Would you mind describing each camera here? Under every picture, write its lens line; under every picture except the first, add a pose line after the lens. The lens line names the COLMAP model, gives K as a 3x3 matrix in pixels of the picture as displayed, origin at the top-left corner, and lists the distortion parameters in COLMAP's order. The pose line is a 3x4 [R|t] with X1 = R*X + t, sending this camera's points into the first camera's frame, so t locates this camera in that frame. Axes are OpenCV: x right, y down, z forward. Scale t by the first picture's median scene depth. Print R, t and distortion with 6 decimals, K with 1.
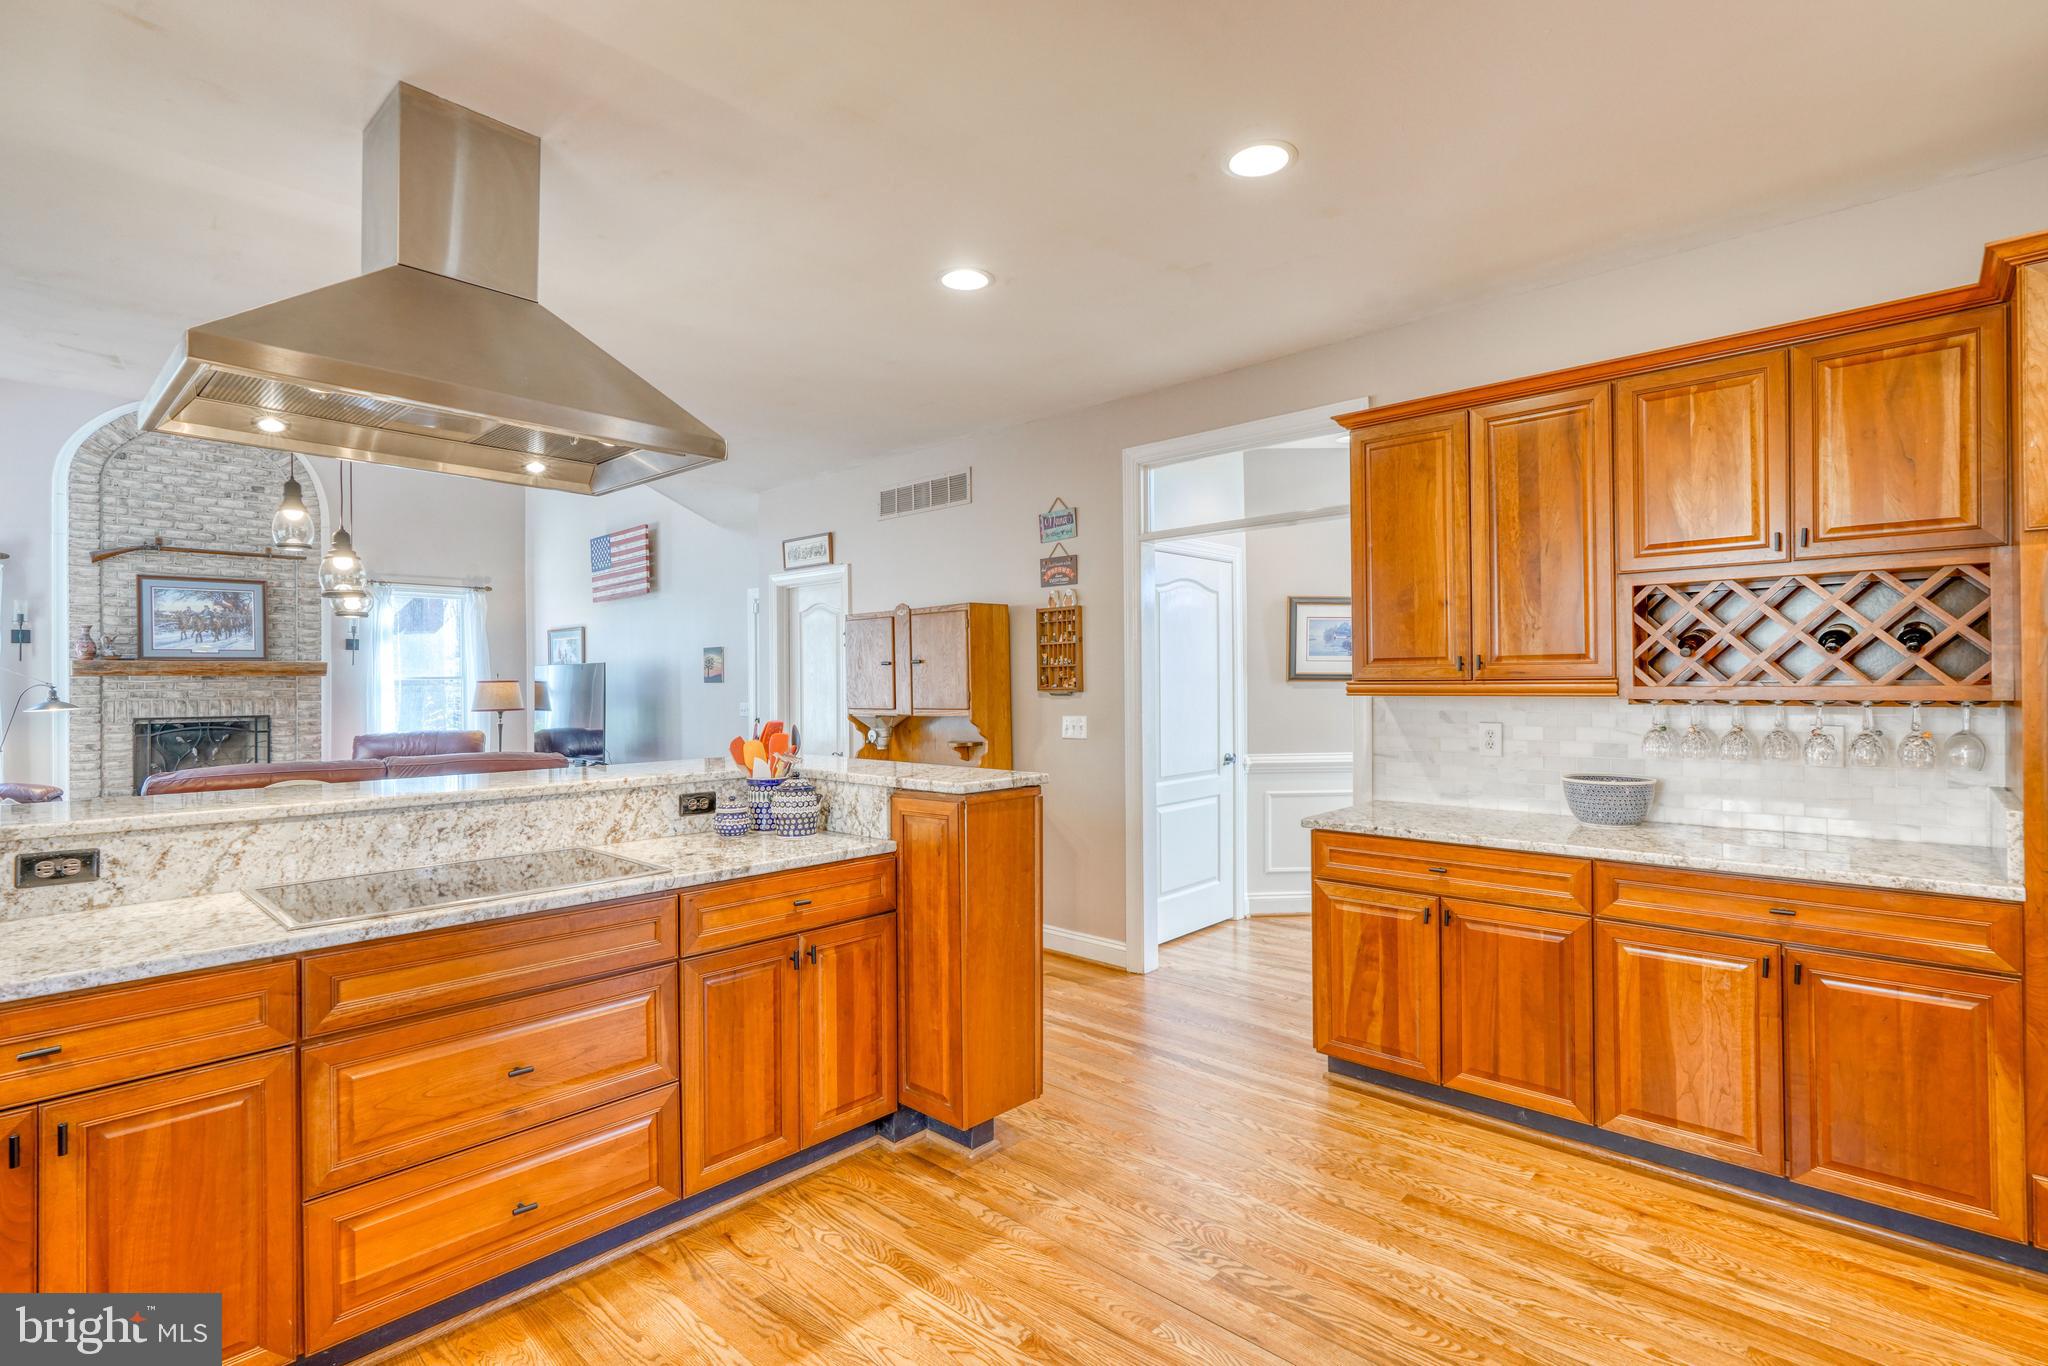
lens RADIAL K [[952.9, 0, 1020.3], [0, 952.9, 680.9], [0, 0, 1]] dist [-0.006281, 0.001293]
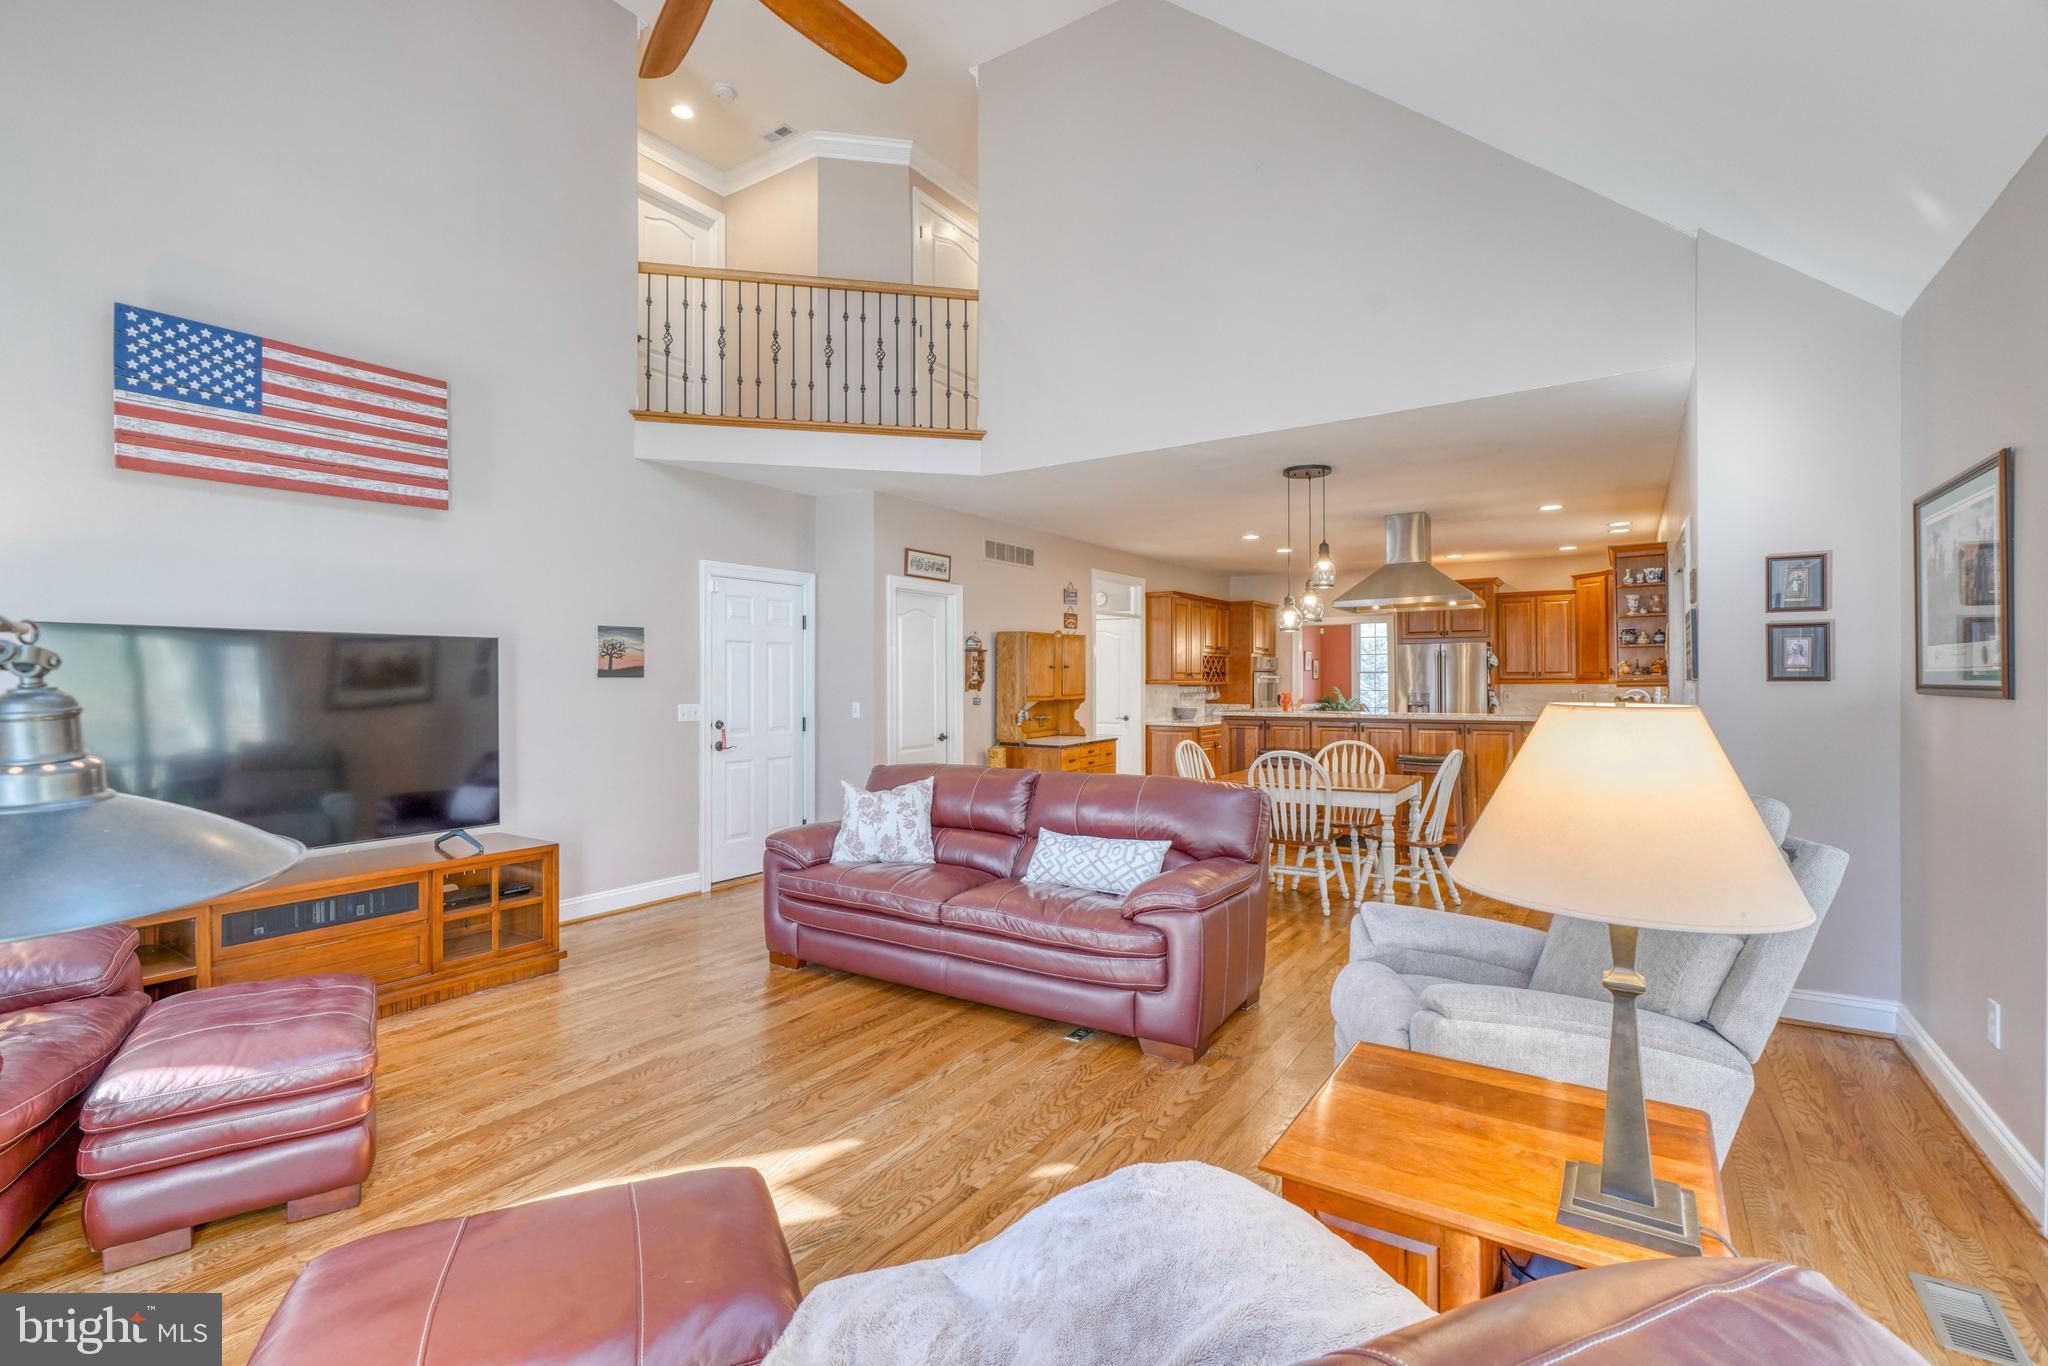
lens RADIAL K [[911.4, 0, 1023.3], [0, 911.4, 682.4], [0, 0, 1]] dist [-0.008848, 0.002503]
pose [[-0.150541, 0.004856, 0.988592, -0.918465], [0.000061, 0.999988, -0.004903, 0.007655], [-0.988604, -0.000677, -0.150539, 0.729005]]
